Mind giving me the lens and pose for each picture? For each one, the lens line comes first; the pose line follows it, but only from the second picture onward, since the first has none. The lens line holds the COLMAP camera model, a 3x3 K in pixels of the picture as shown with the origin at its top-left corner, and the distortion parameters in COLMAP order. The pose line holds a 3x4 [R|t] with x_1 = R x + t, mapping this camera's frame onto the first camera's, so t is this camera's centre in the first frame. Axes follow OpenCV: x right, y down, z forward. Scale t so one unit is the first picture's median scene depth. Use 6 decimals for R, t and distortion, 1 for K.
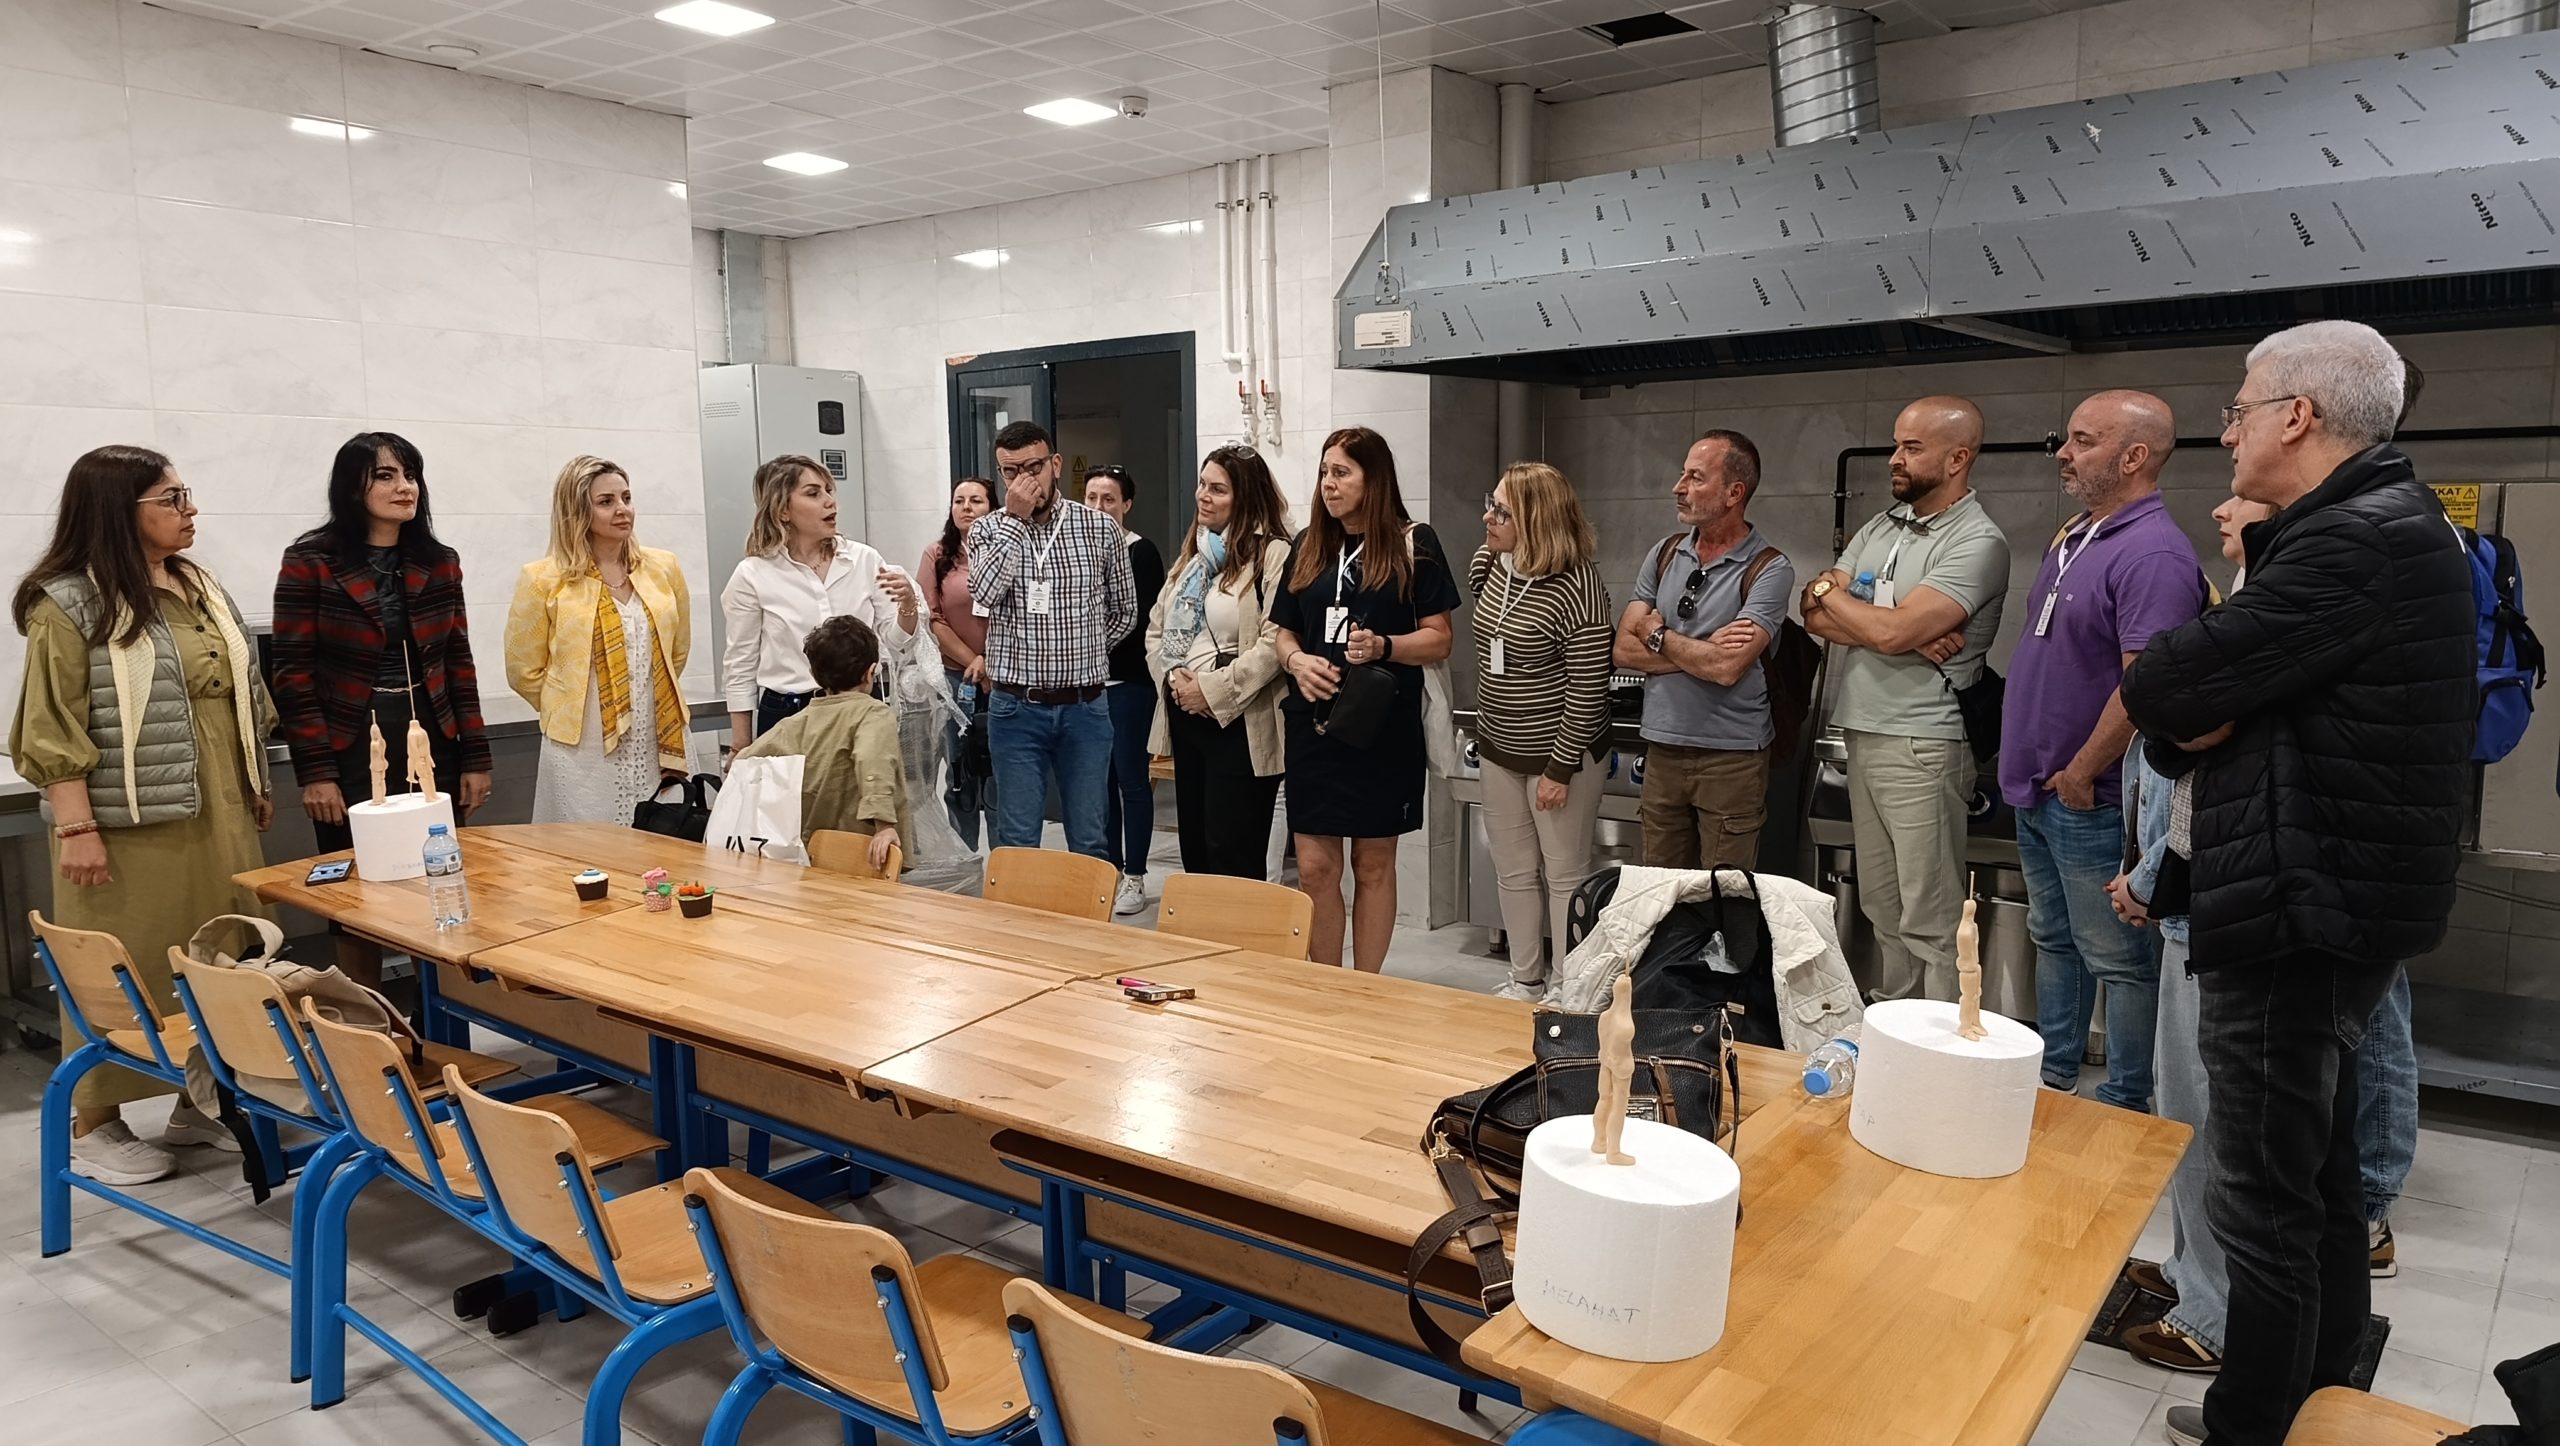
lens RADIAL K [[1642.2, 0, 1299.4], [0, 1642.2, 730.2], [0, 0, 1]] dist [0.001227, -0.000688]
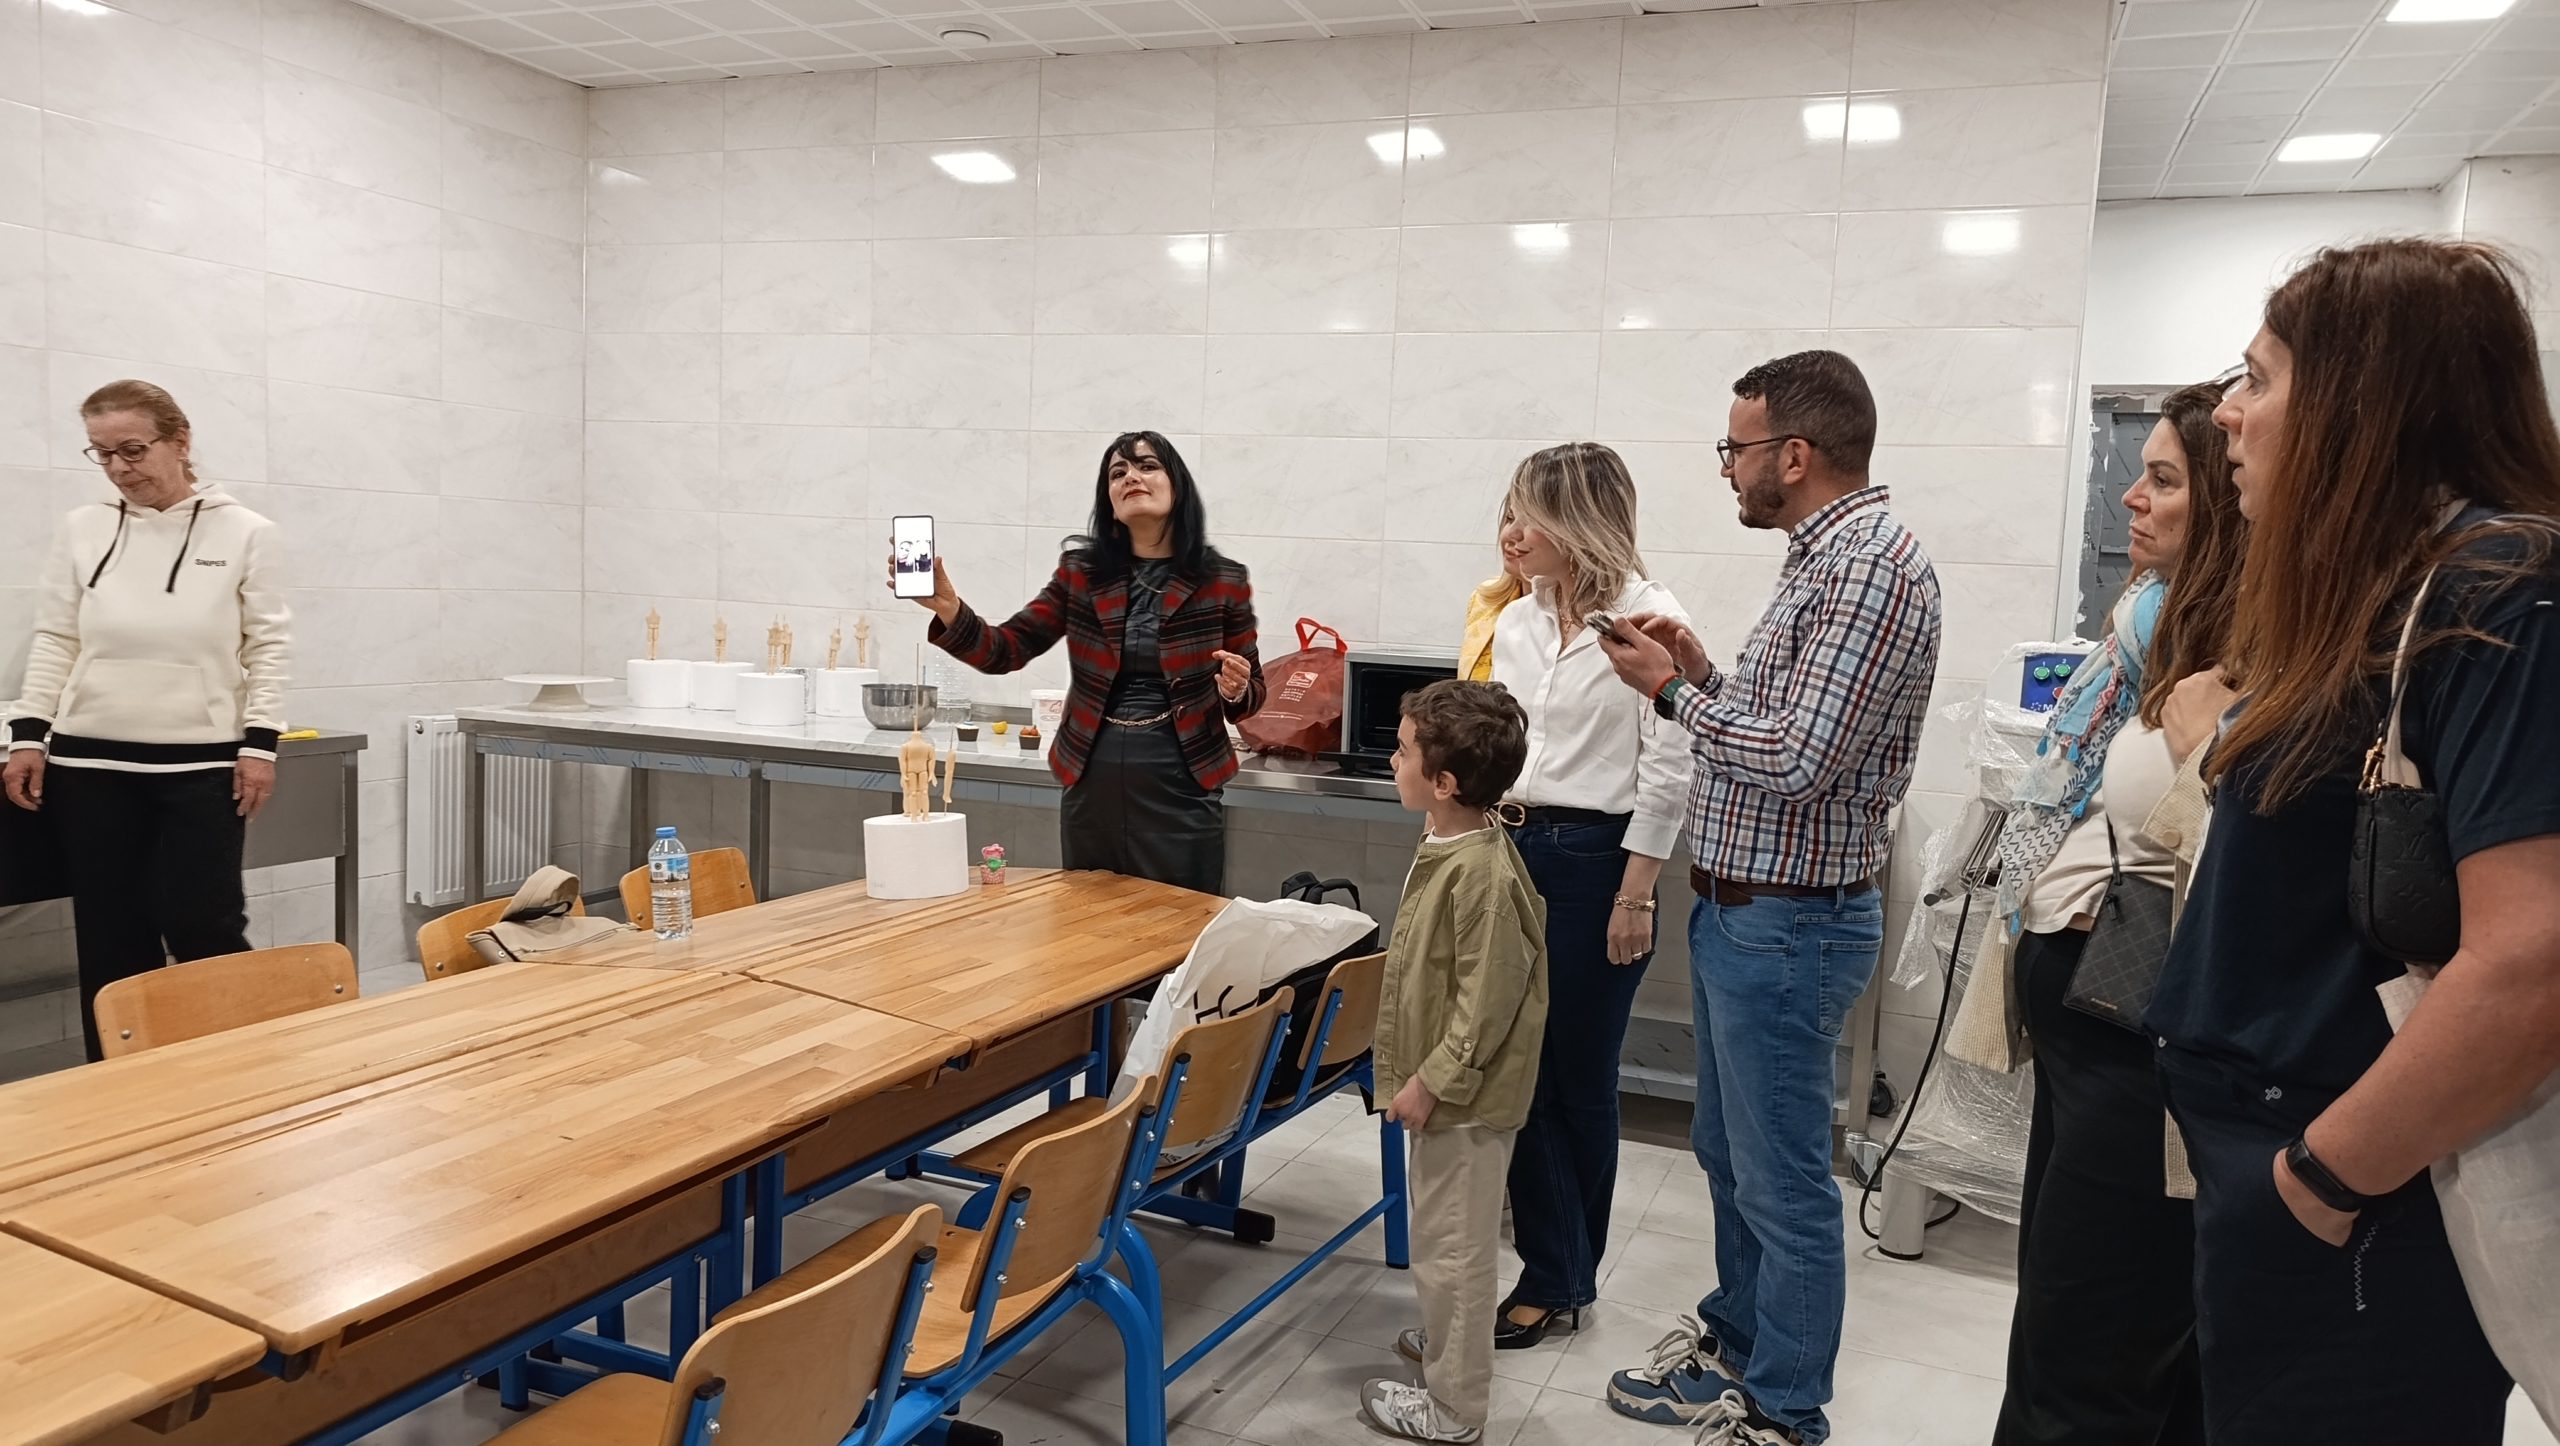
lens RADIAL K [[1722.3, 0, 1274.2], [0, 1722.3, 700.2], [0, 0, 1]] dist [0.001744, -0.032728]
pose [[0.261194, 0.087380, -0.961323, 0.330204], [-0.171448, 0.984259, 0.042881, -0.080004], [0.949938, 0.153617, 0.272064, 0.750176]]
